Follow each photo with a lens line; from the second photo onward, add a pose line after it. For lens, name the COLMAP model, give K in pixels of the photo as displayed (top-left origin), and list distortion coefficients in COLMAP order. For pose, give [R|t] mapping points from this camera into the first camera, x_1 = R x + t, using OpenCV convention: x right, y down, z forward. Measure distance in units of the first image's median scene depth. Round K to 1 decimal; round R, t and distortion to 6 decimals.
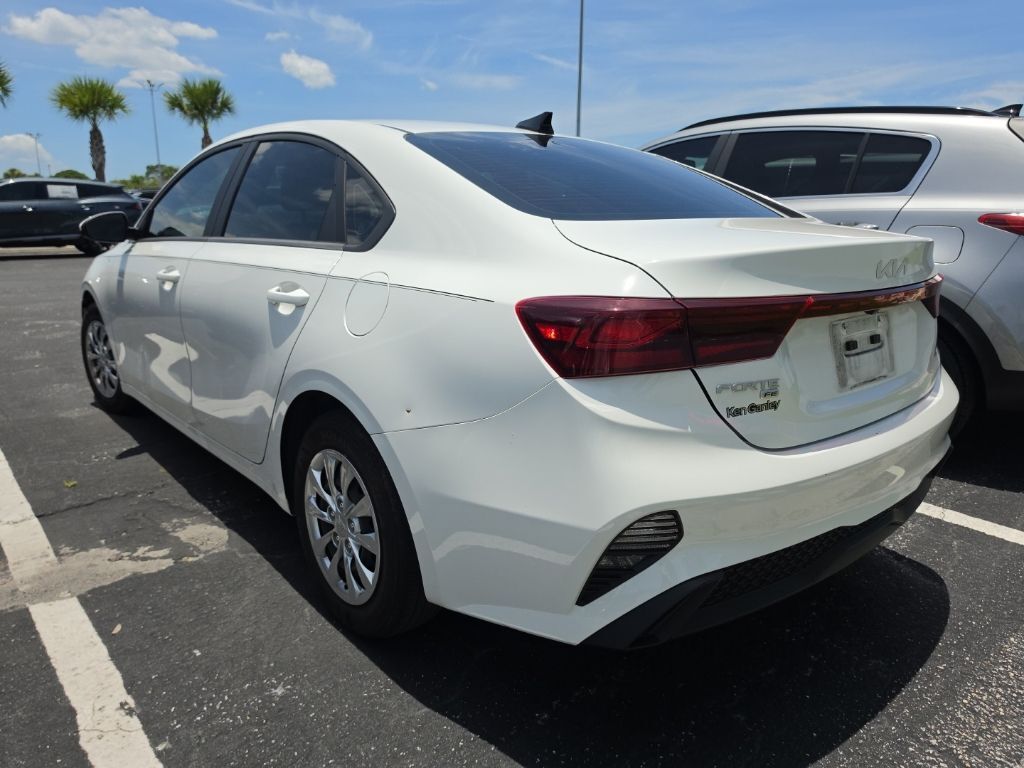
lens RADIAL K [[766.9, 0, 514.2], [0, 766.9, 382.7], [0, 0, 1]] dist [-0.003720, -0.019071]
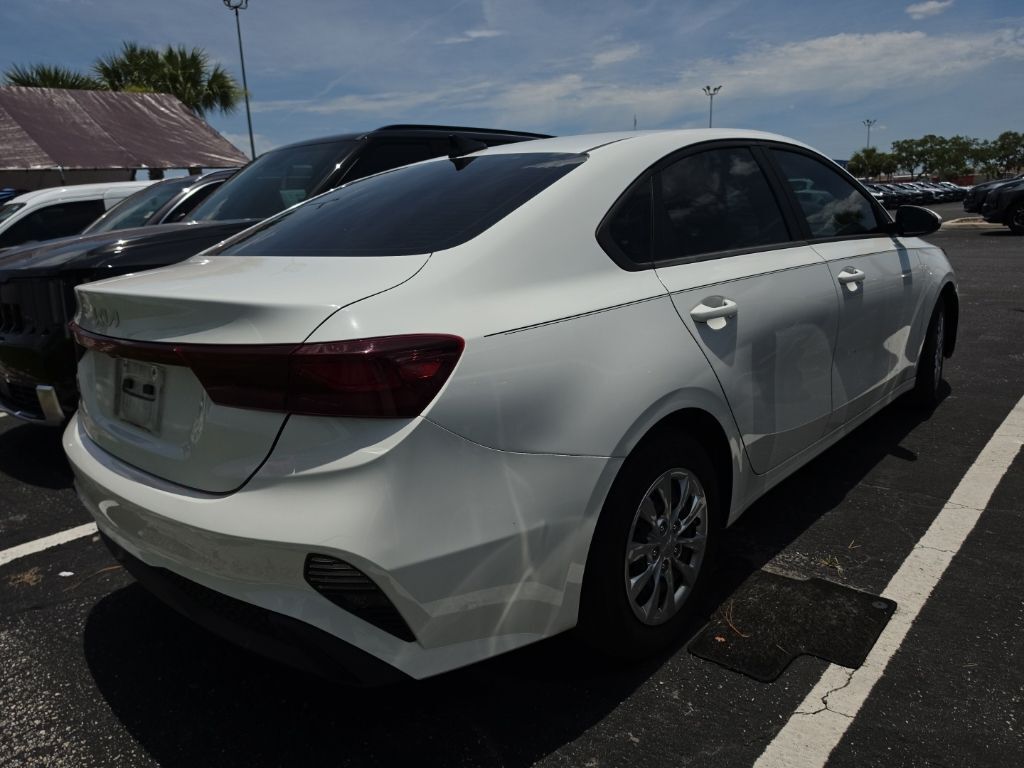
lens RADIAL K [[766.9, 0, 514.3], [0, 766.9, 388.8], [0, 0, 1]] dist [-0.003720, -0.019071]
pose [[0.054474, 0.210778, -0.976015, 1.234948], [-0.168563, 0.965379, 0.199073, -0.282561], [0.984184, 0.153676, 0.088117, 1.162371]]
